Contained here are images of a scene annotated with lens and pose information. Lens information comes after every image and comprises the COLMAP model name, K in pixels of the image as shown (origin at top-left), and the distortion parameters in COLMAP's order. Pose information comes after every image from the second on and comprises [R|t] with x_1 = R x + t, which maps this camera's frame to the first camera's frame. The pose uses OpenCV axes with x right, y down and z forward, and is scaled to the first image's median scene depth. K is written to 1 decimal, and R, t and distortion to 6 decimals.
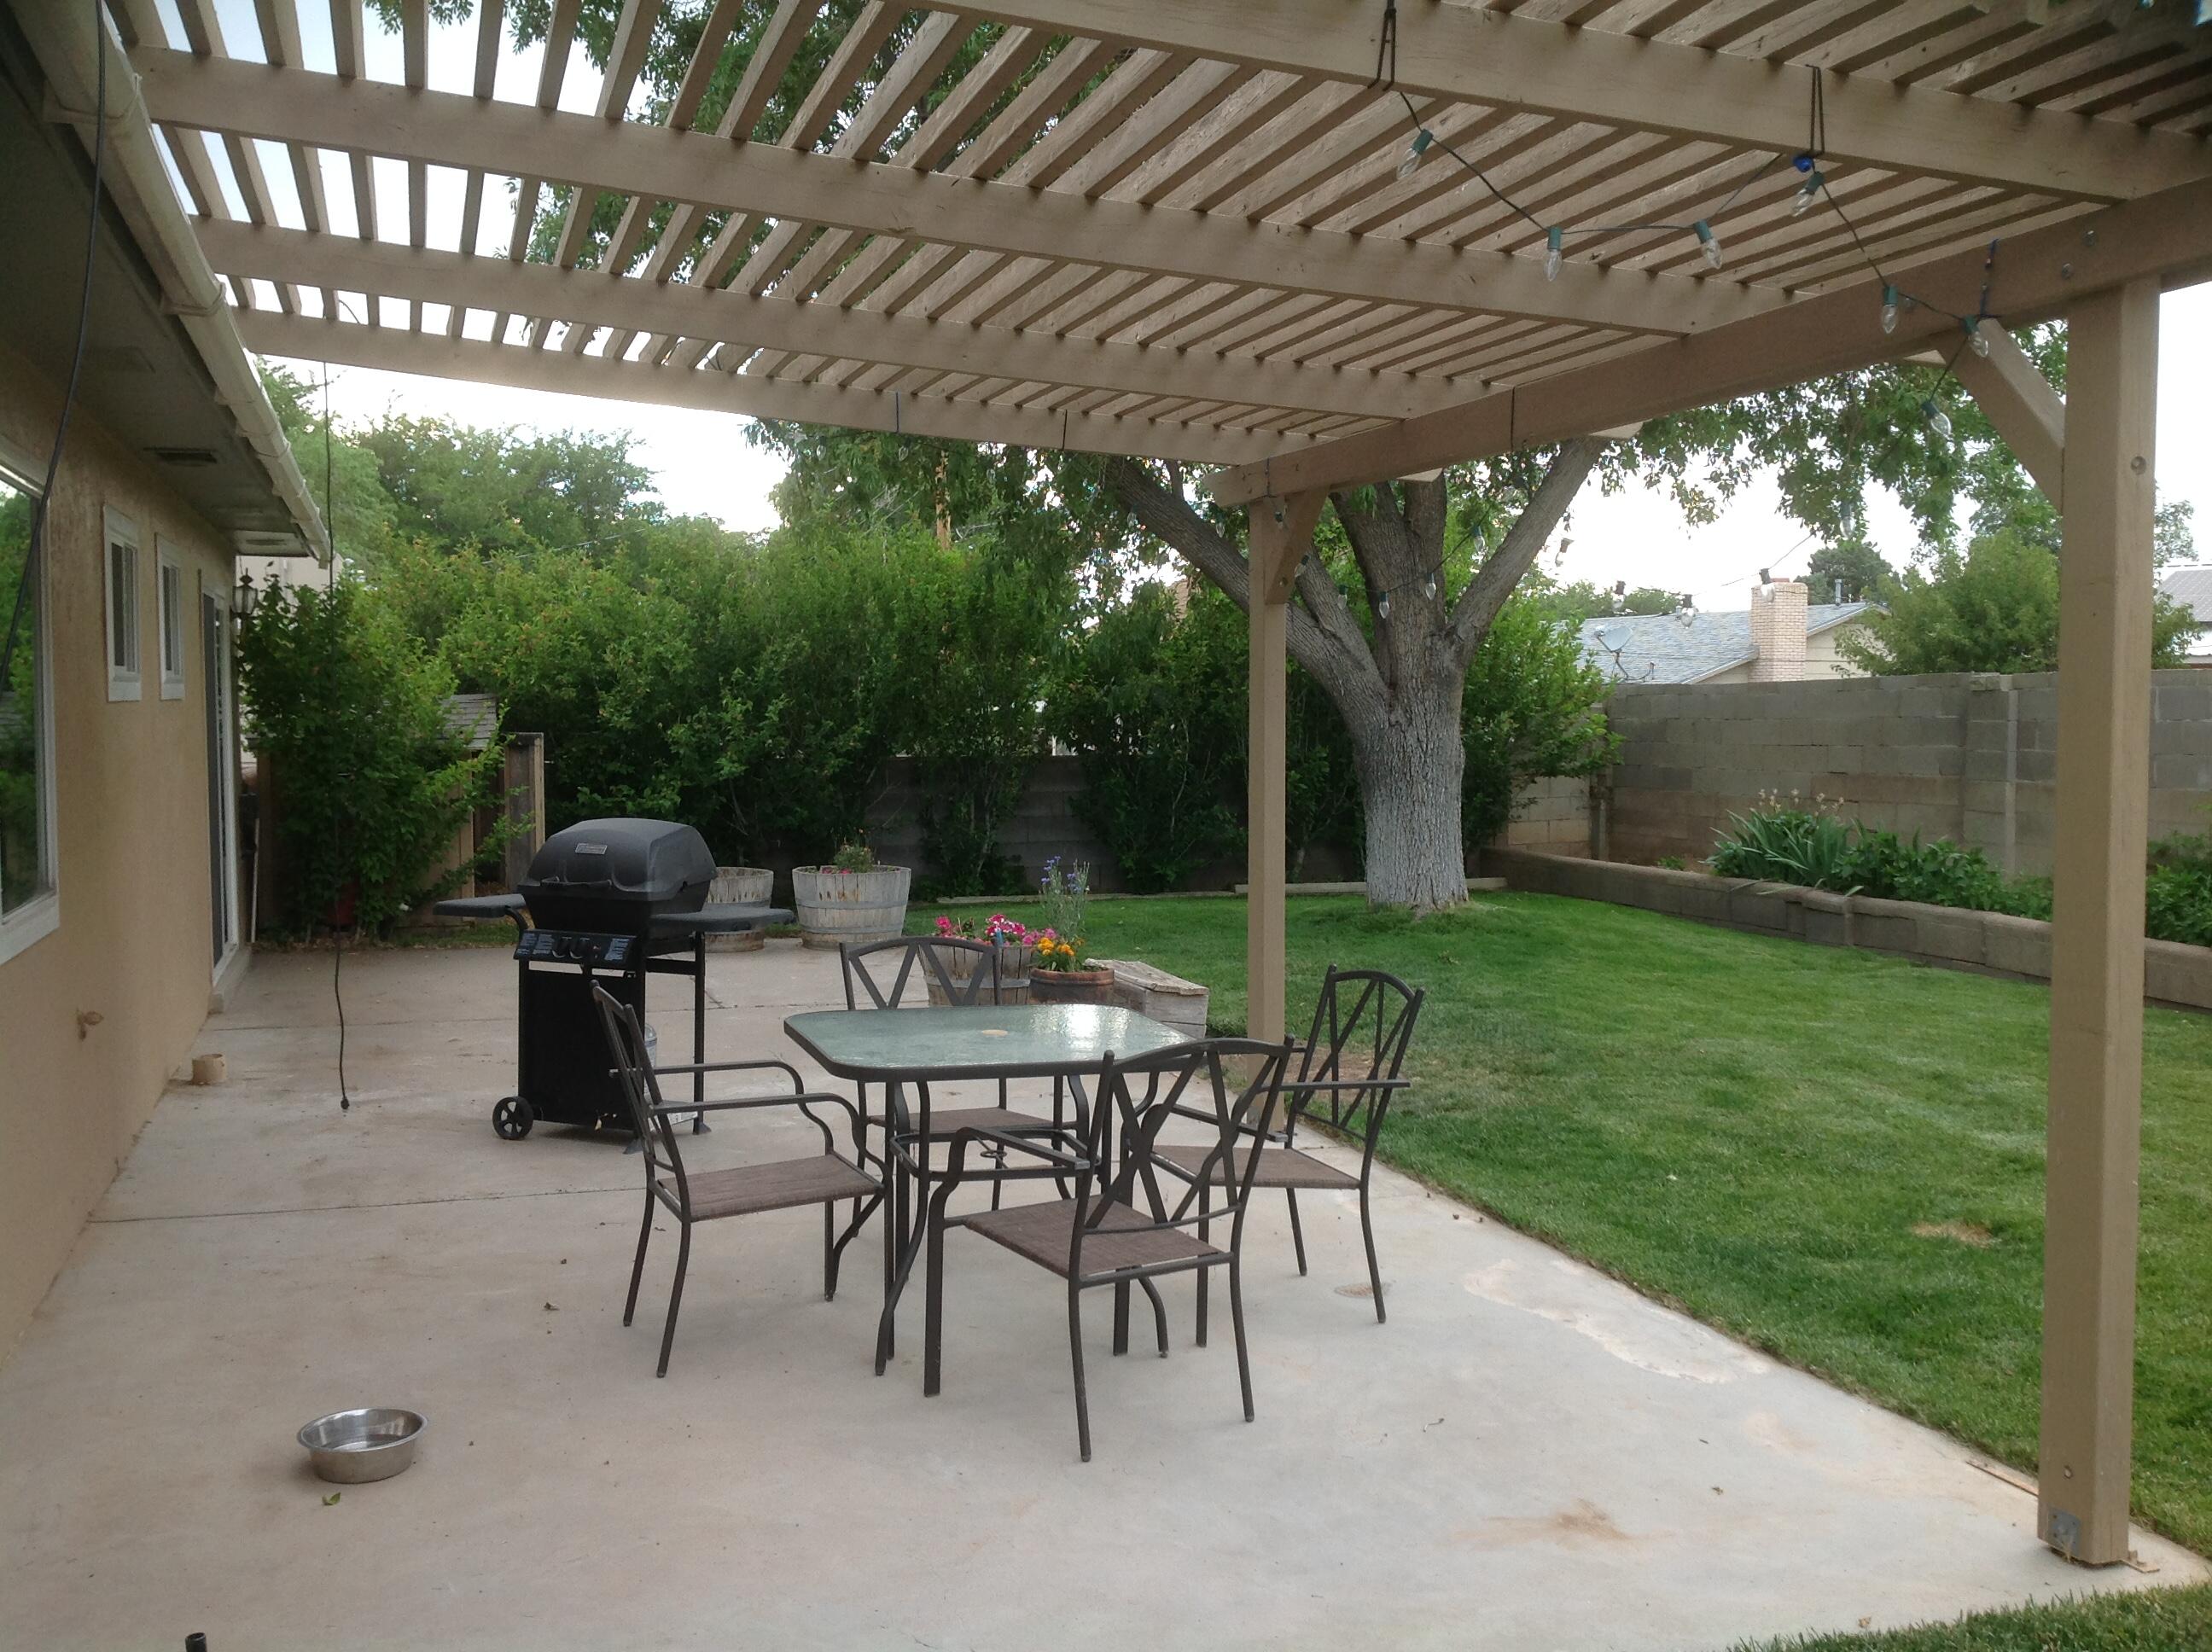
lens RADIAL K [[2112.1, 0, 1119.8], [0, 2112.1, 807.7], [0, 0, 1]] dist [0.022119, 0.000000]
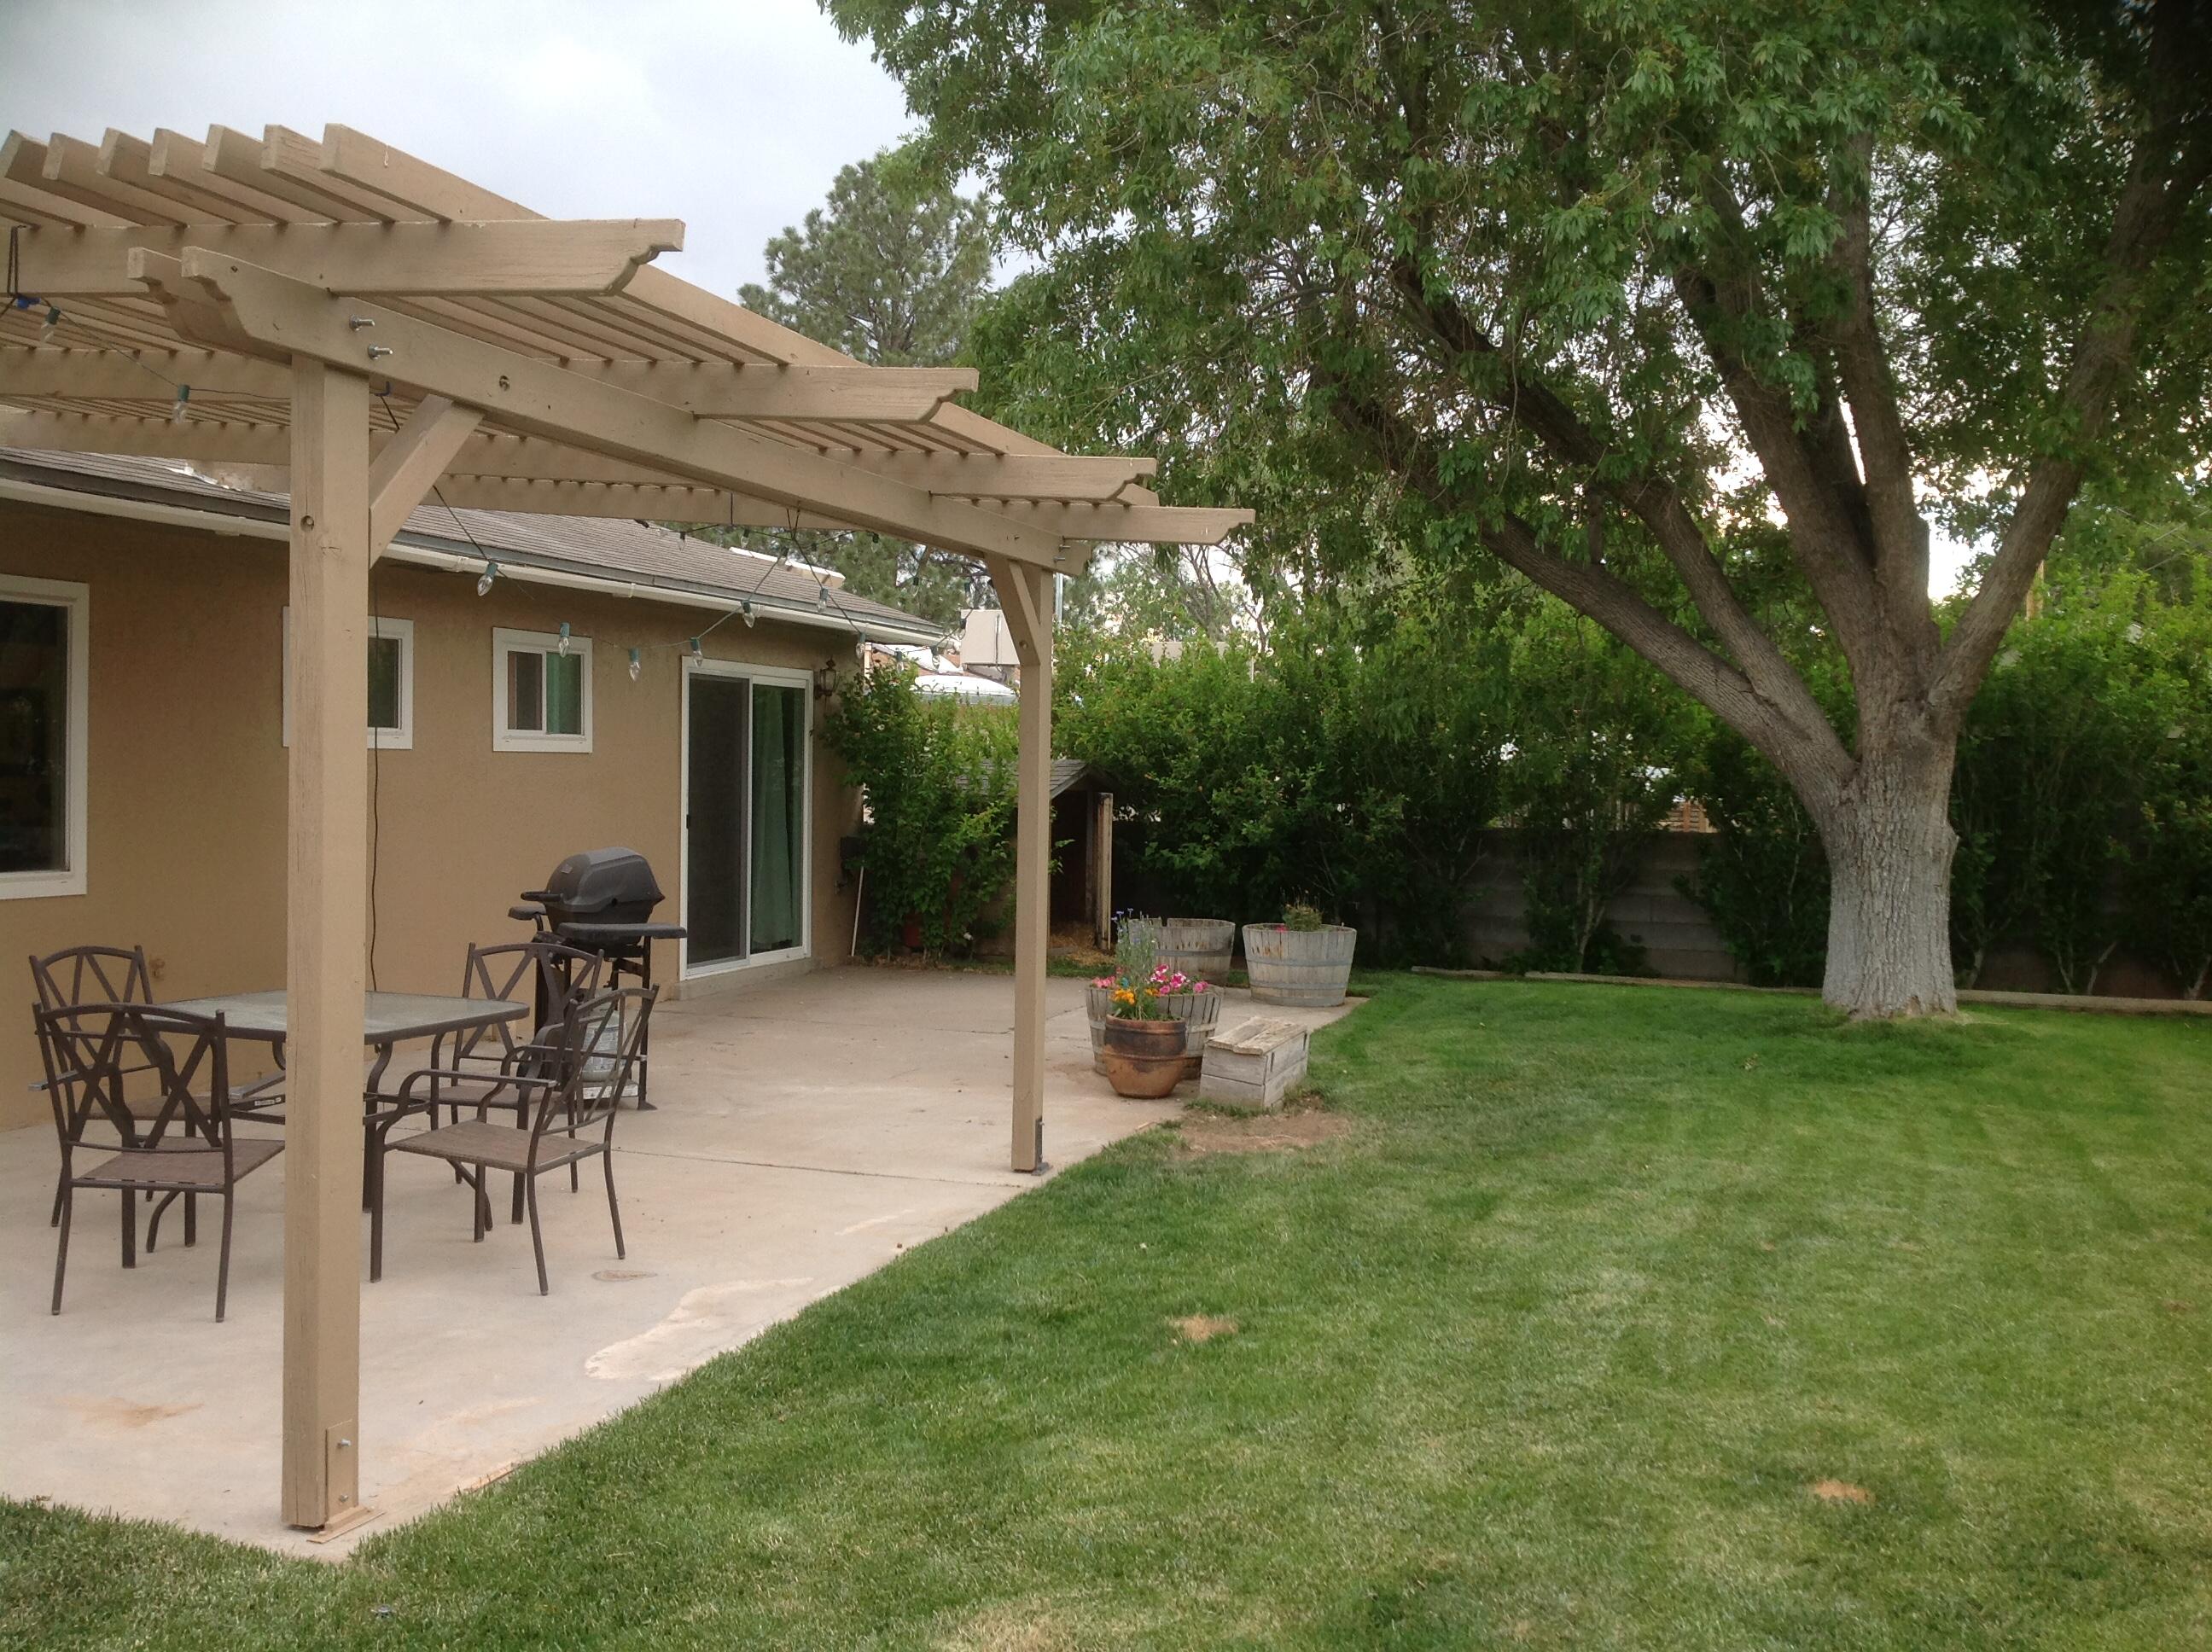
lens RADIAL K [[2112.1, 0, 1085.1], [0, 2112.1, 829.1], [0, 0, 1]] dist [0.022119, 0.000000]
pose [[0.791703, 0.031876, -0.610074, 0.423451], [-0.049748, 0.998685, -0.012378, -0.001458], [0.608877, 0.040150, 0.792248, 0.111150]]
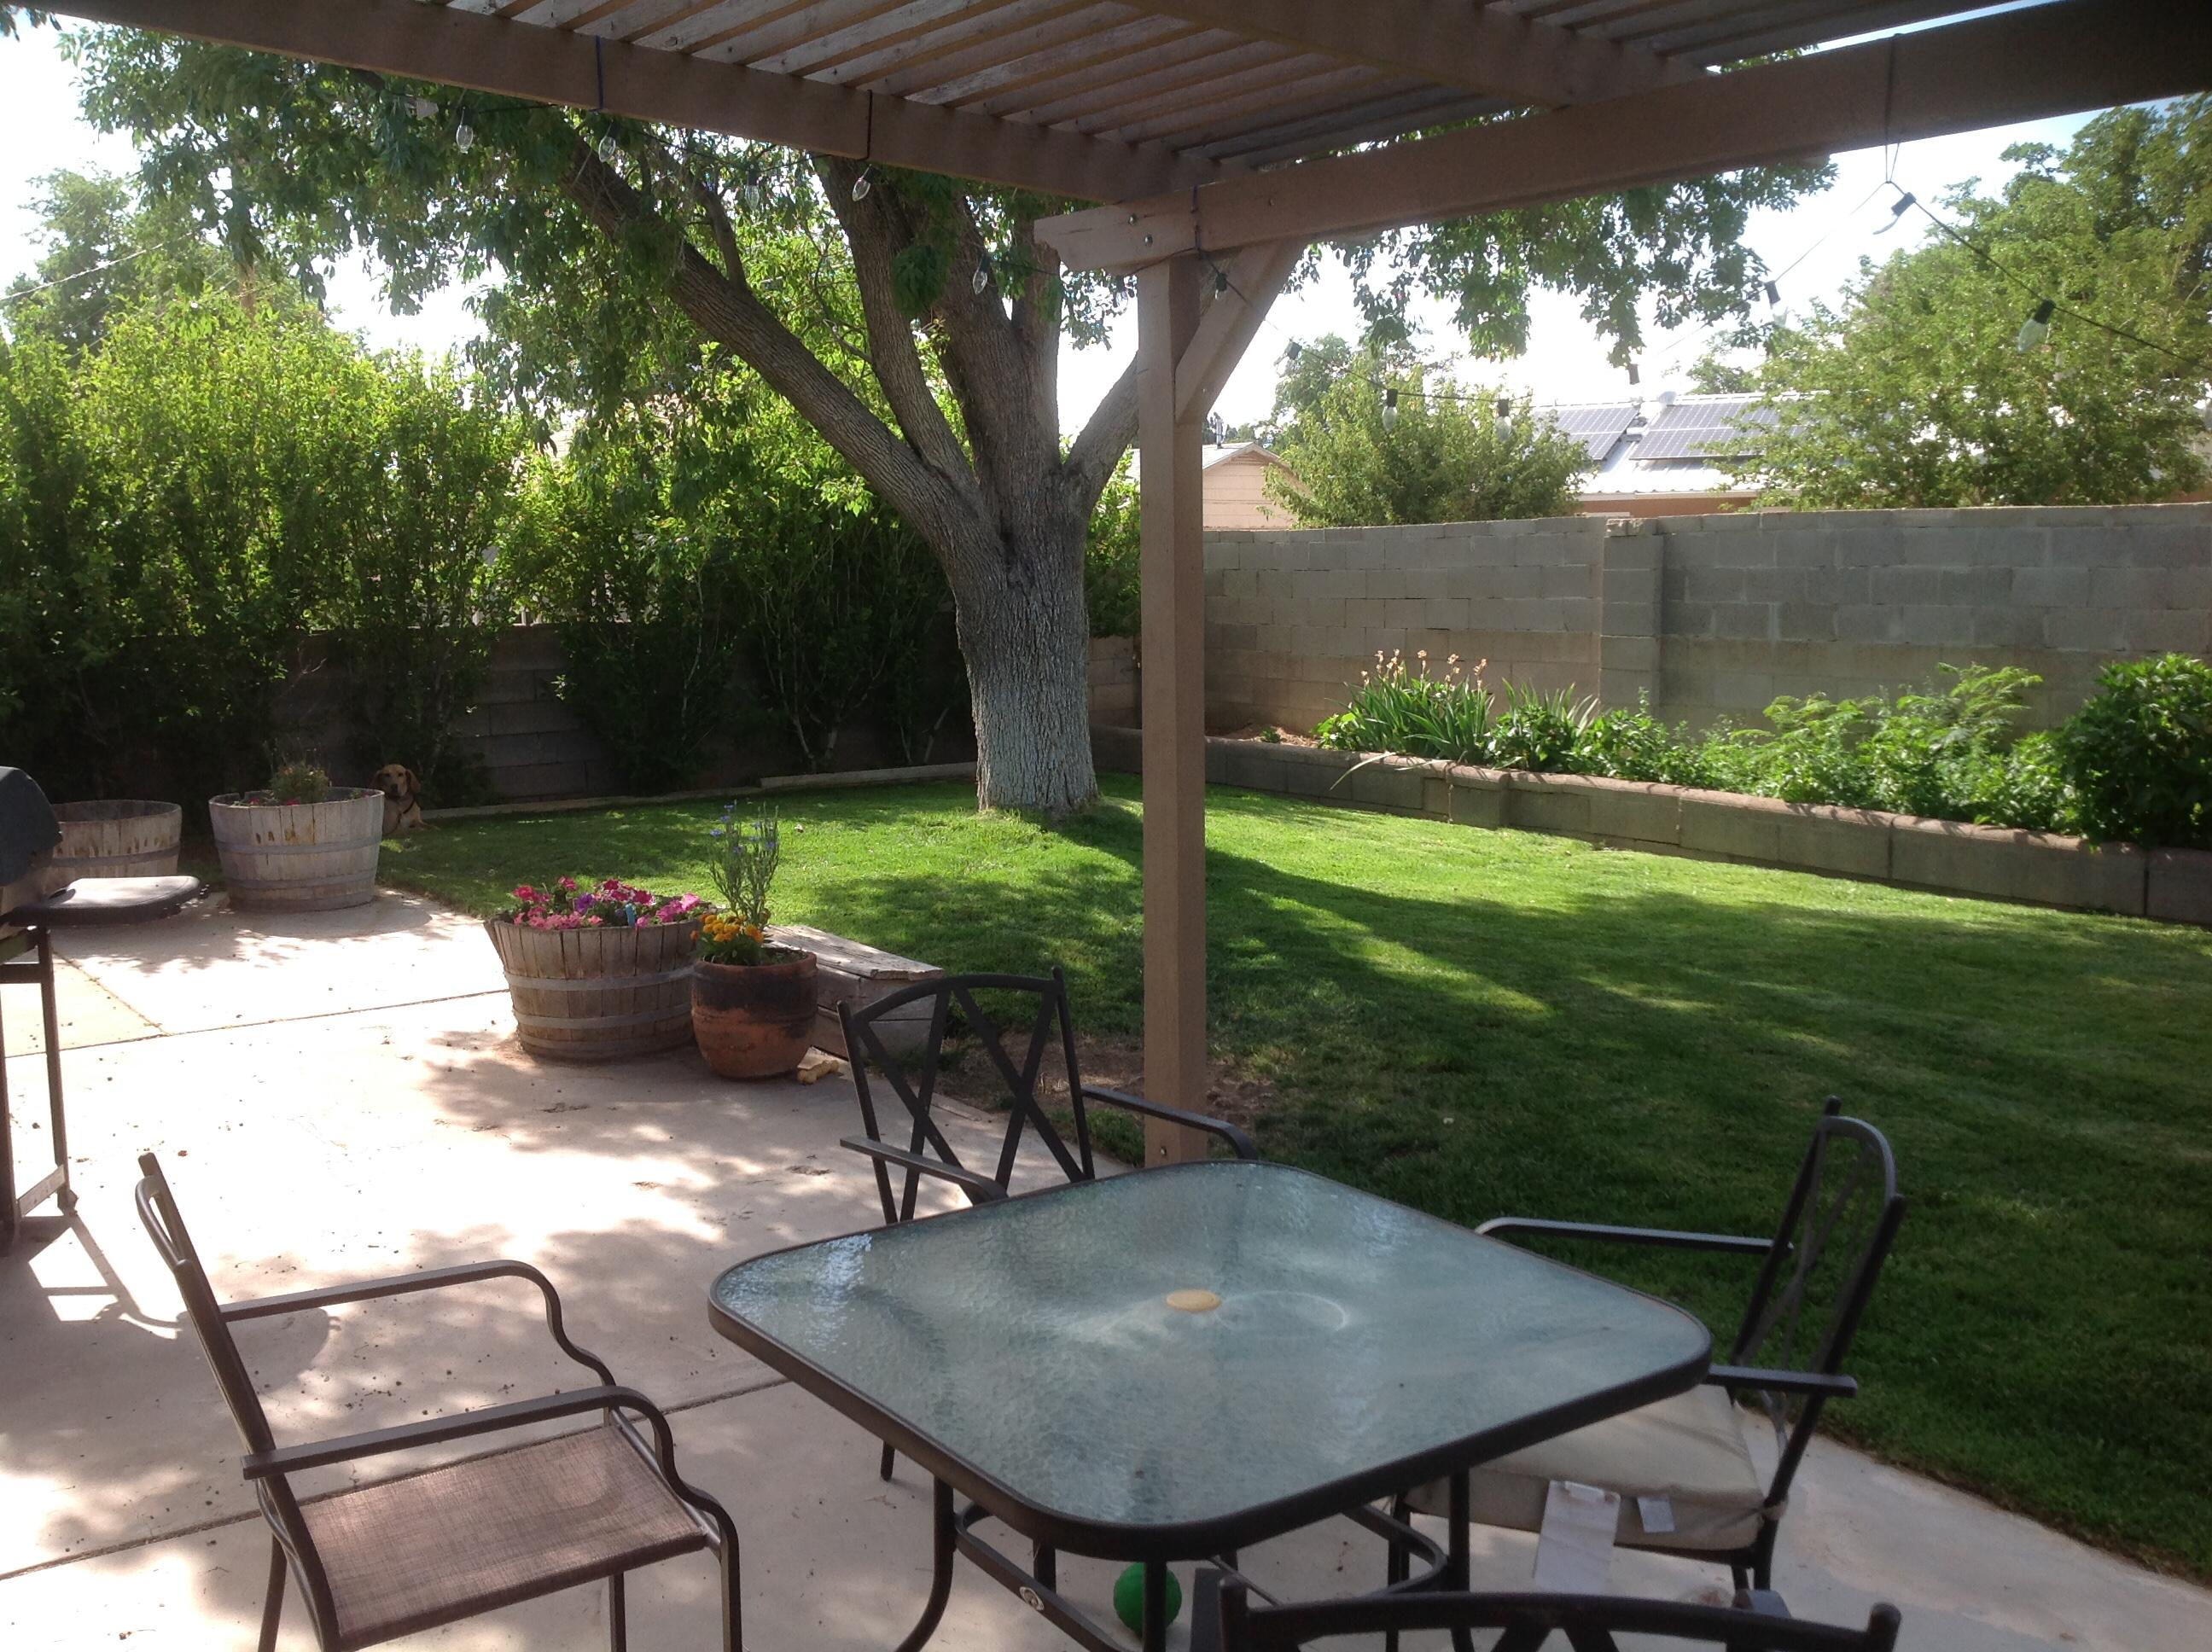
lens RADIAL K [[2112.1, 0, 1147.9], [0, 2112.1, 826.9], [0, 0, 1]] dist [0.022119, 0.000000]
pose [[0.944857, -0.050843, 0.323513, -0.088079], [0.022985, 0.995734, 0.089358, -0.018734], [-0.326676, -0.076995, 0.941995, 0.221734]]
